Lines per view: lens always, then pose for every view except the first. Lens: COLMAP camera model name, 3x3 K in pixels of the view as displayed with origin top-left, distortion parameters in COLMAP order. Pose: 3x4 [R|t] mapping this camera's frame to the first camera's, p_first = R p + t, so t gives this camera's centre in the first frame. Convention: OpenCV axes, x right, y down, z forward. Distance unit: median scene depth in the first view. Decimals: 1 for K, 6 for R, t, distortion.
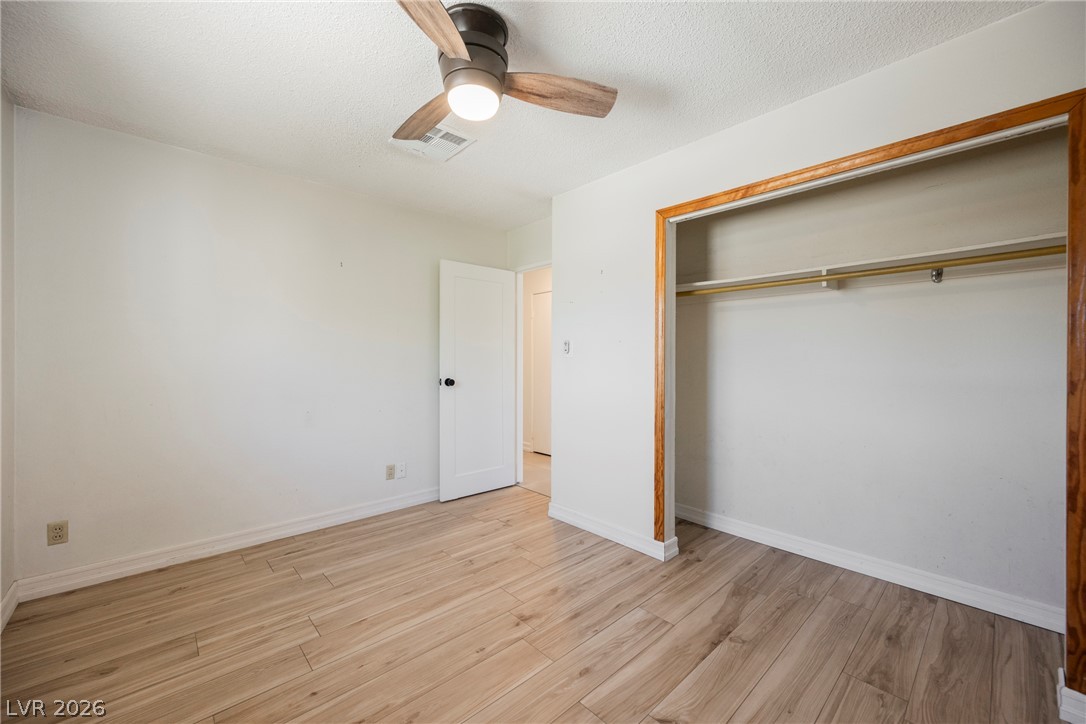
lens RADIAL K [[425.5, 0, 542.7], [0, 425.5, 360.4], [0, 0, 1]] dist [0.003564, 0.000476]
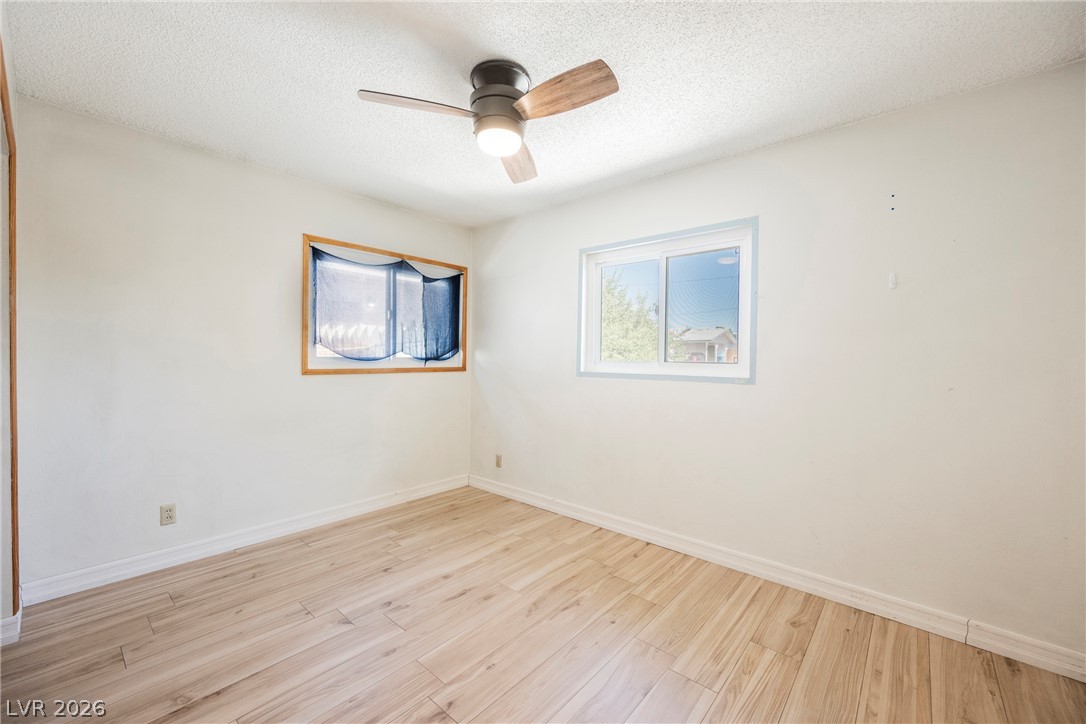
lens RADIAL K [[425.5, 0, 542.5], [0, 425.5, 359.5], [0, 0, 1]] dist [0.003564, 0.000476]
pose [[-0.993621, -0.015500, -0.111703, -0.142123], [-0.016275, 0.999849, 0.006029, -0.023119], [0.111593, 0.007809, -0.993723, 1.955114]]
